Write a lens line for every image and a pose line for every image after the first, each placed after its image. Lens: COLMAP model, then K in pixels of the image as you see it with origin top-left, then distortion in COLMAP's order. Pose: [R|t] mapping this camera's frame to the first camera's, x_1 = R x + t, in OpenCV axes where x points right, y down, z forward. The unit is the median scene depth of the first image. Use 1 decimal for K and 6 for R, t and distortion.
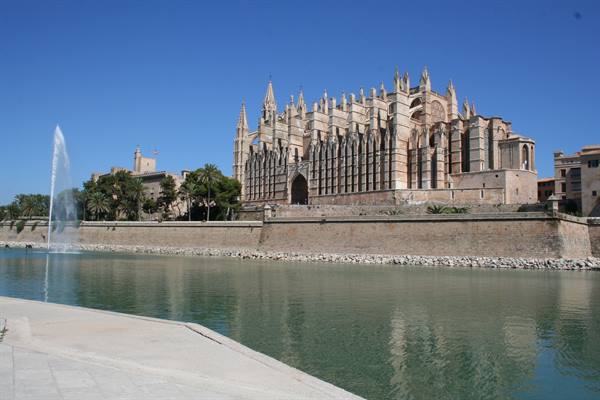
lens RADIAL K [[478.0, 0, 300.9], [0, 478.0, 219.3], [0, 0, 1]] dist [-0.104091, 0.001338]
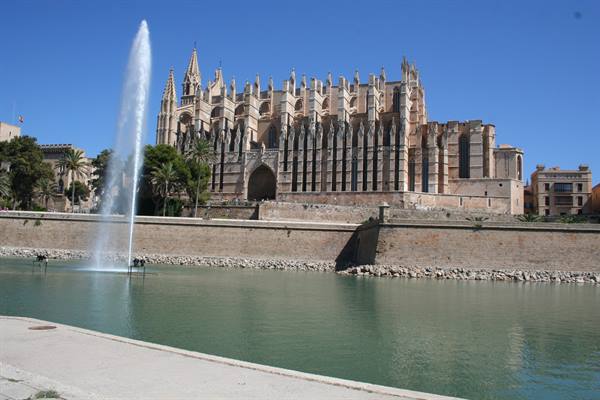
lens RADIAL K [[478.0, 0, 300.9], [0, 478.0, 219.3], [0, 0, 1]] dist [-0.104091, 0.001338]
pose [[0.905787, 0.043984, 0.421444, -0.328200], [-0.042049, 0.999019, -0.013888, 0.008388], [-0.421641, -0.005141, 0.906748, 0.268774]]
